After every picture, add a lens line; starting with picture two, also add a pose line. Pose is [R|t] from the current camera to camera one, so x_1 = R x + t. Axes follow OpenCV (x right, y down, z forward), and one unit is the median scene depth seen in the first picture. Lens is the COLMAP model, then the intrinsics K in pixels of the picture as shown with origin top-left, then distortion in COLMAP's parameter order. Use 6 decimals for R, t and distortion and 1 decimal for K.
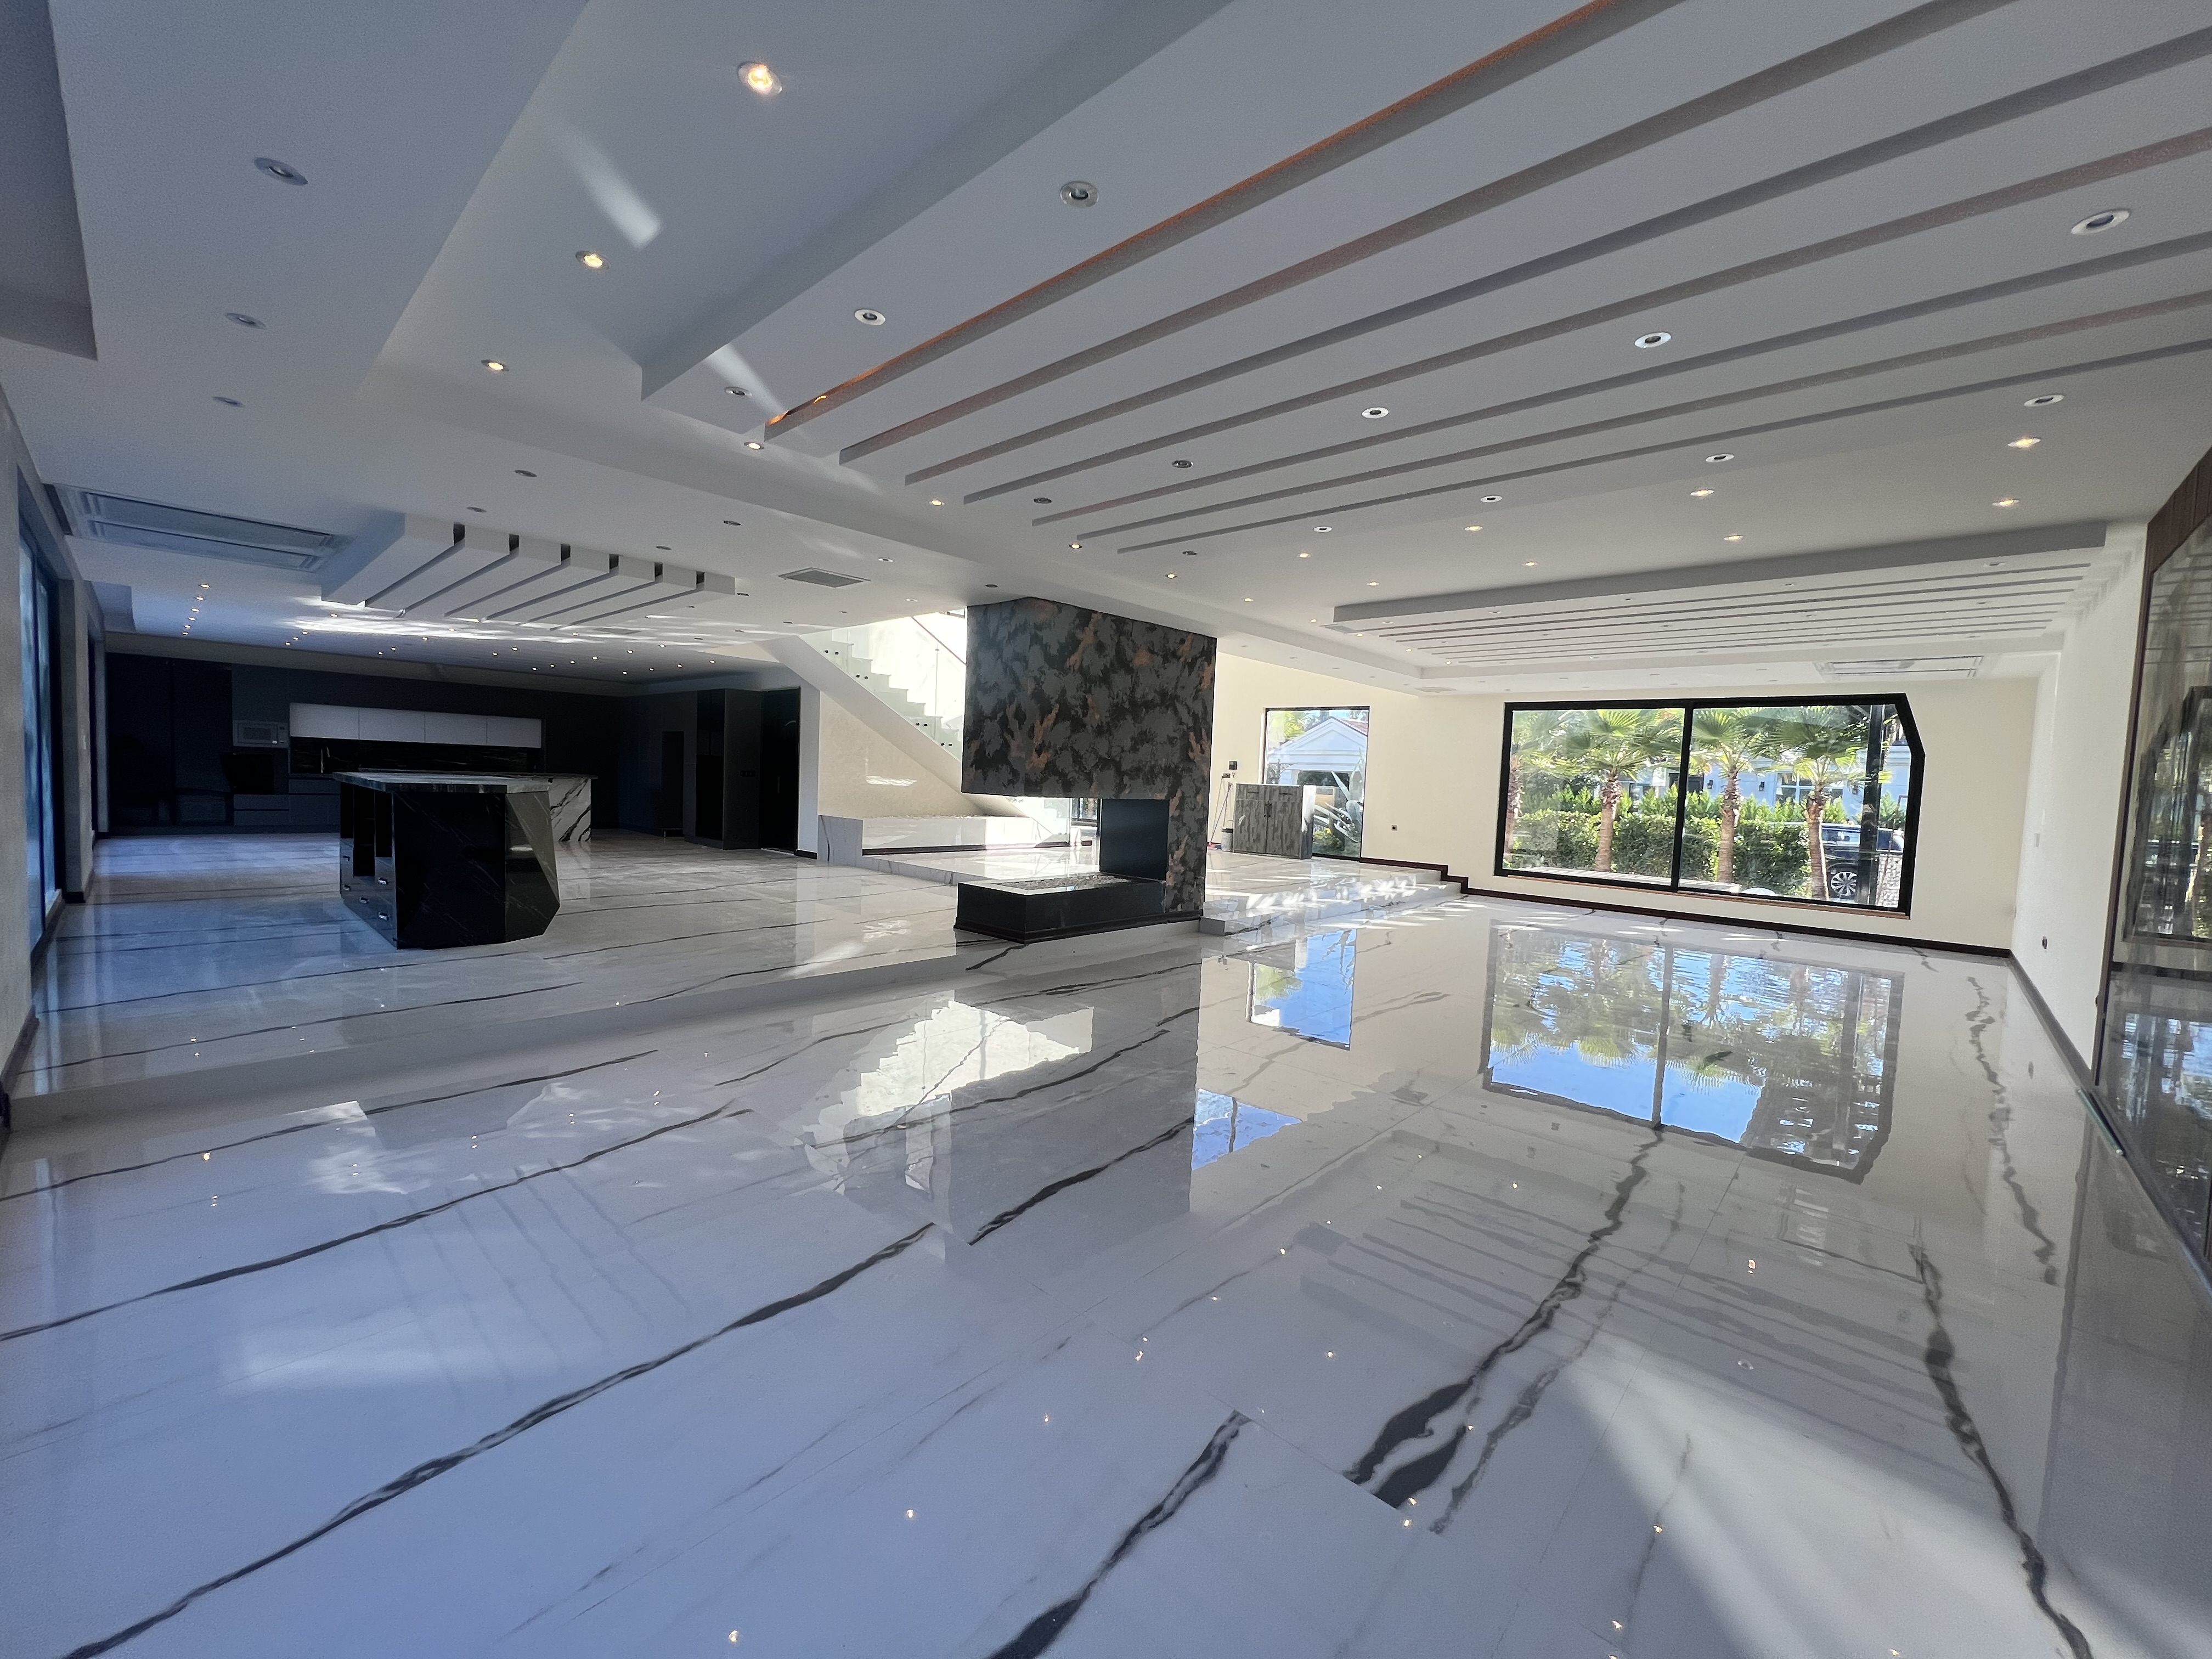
lens RADIAL K [[880.9, 0, 1108.1], [0, 880.9, 828.6], [0, 0, 1]] dist [-0.000397, 0.000102]
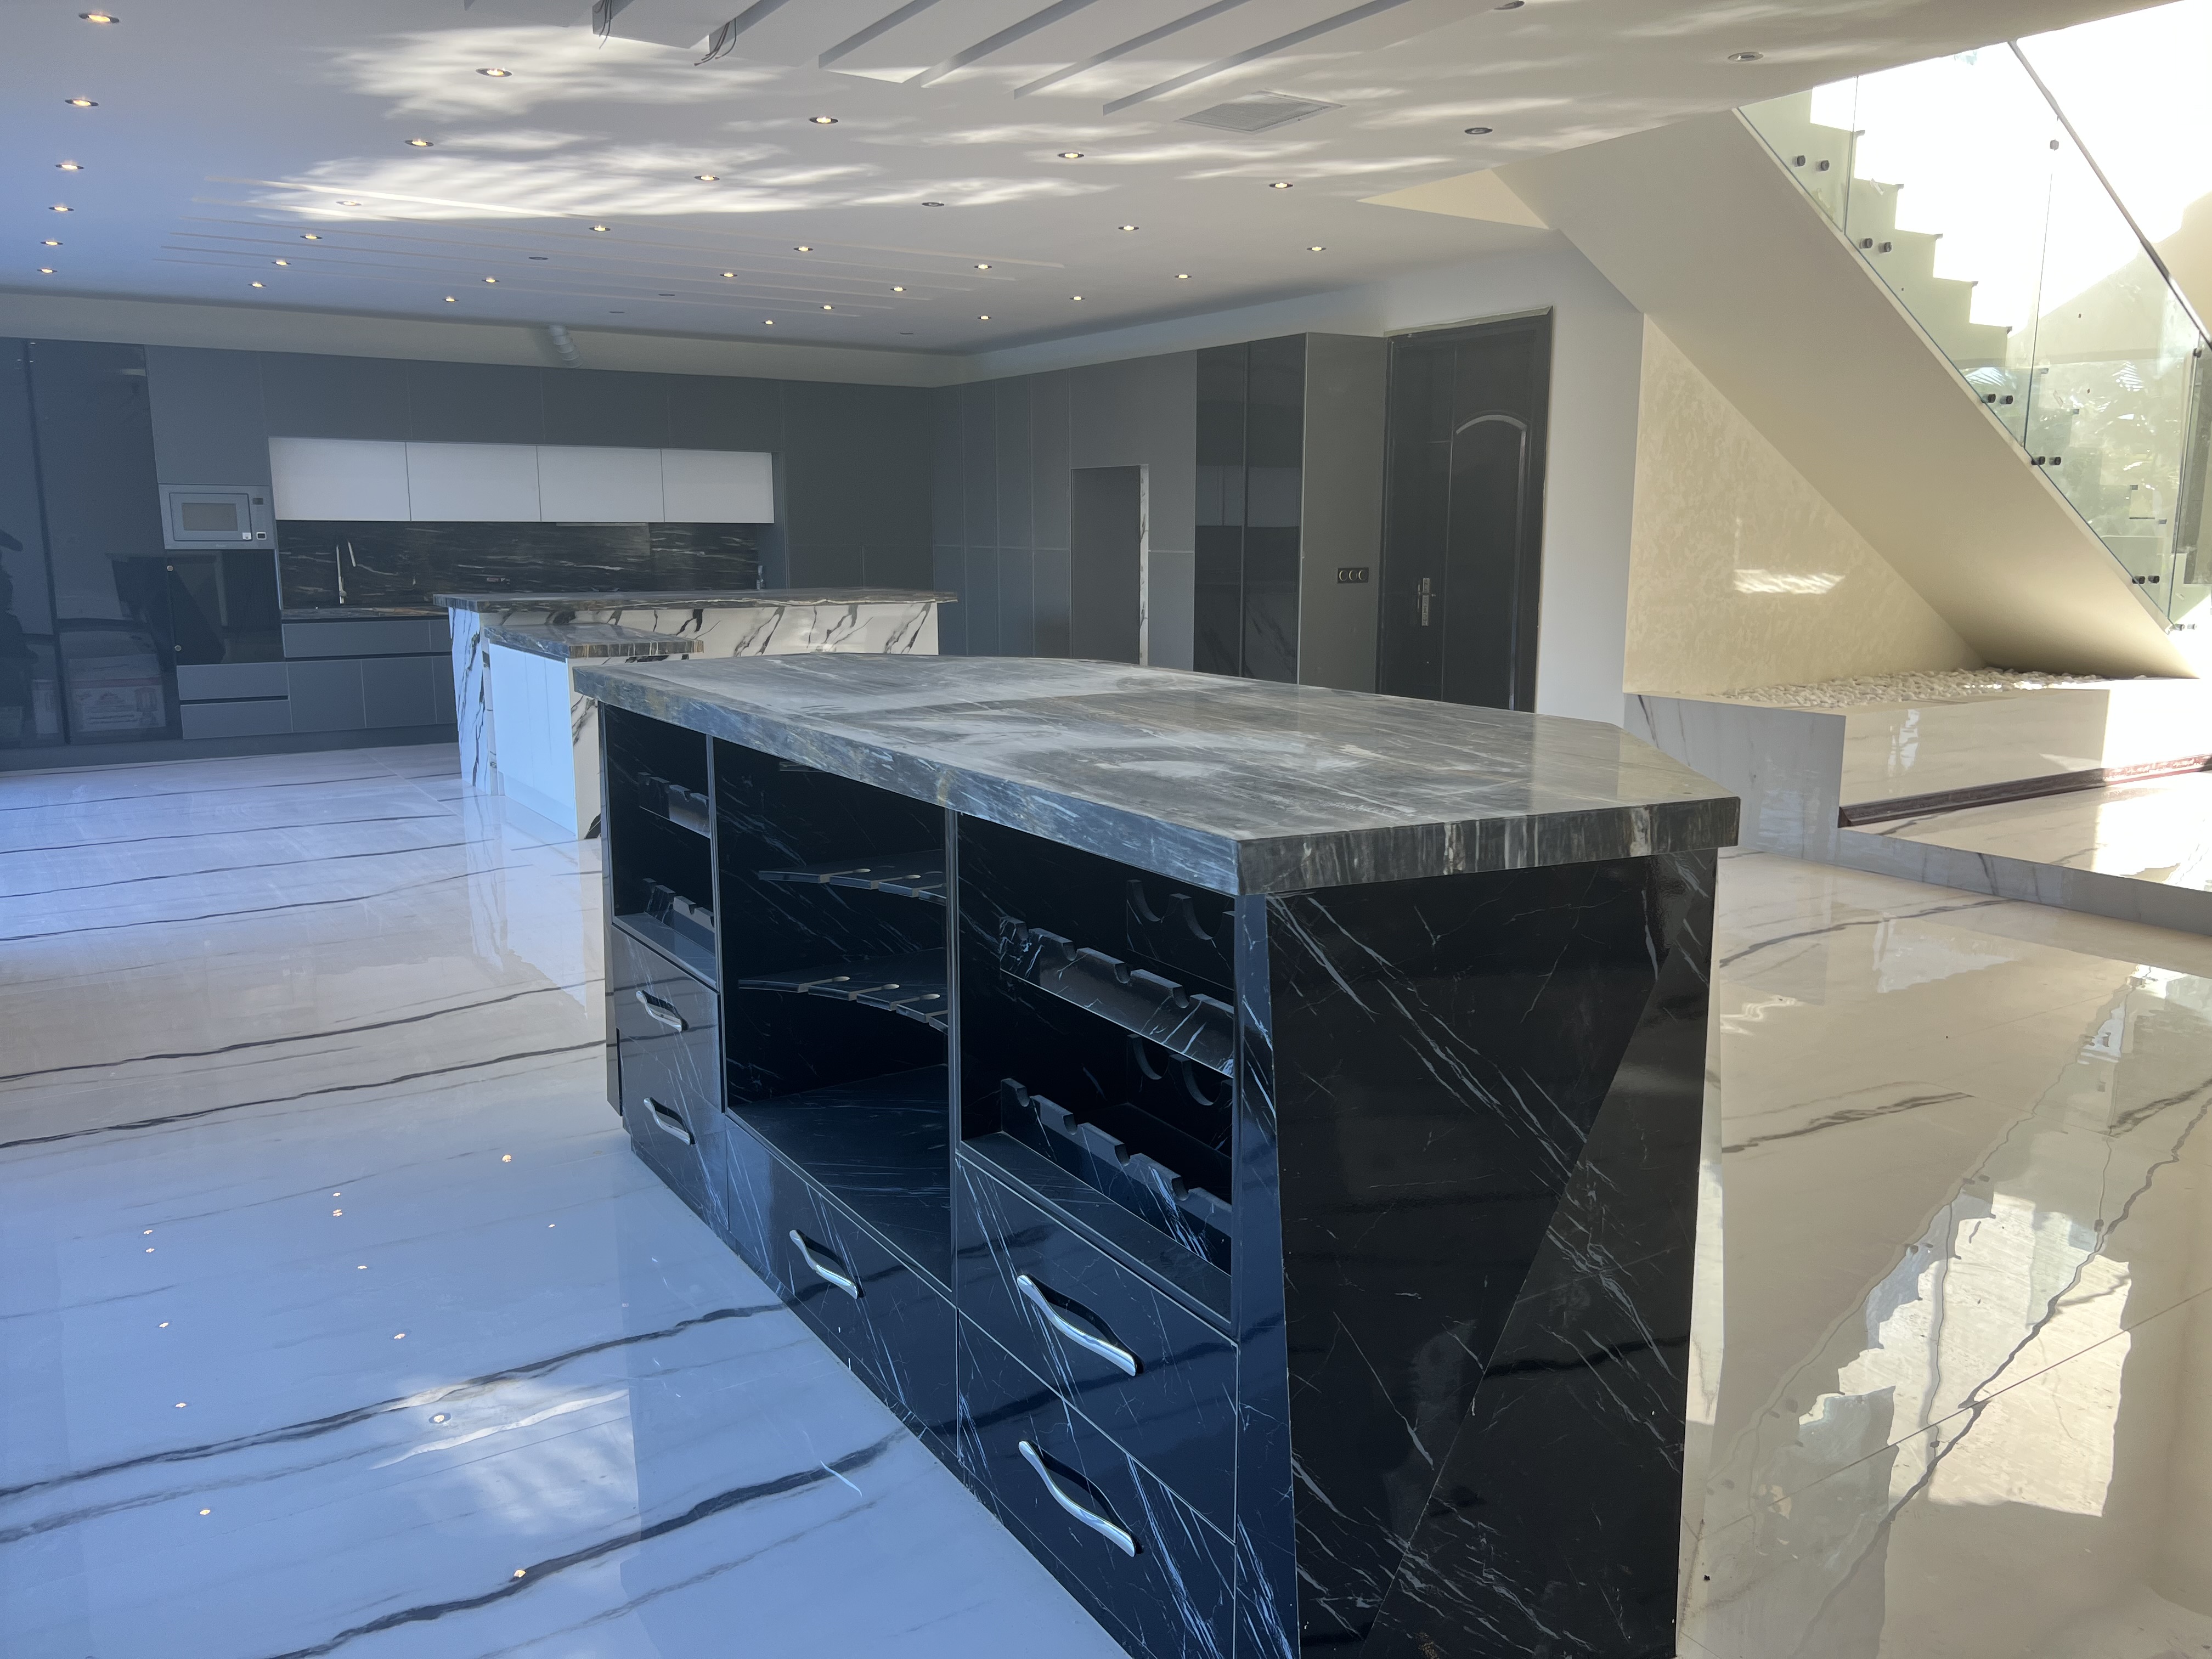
lens RADIAL K [[1662.6, 0, 1104.1], [0, 1662.6, 821.8], [0, 0, 1]] dist [0.058004, -0.057266]
pose [[0.966717, 0.005152, -0.255795, -0.349454], [0.023329, 0.993857, 0.108187, -0.039803], [0.254781, -0.110554, 0.960658, 0.323970]]
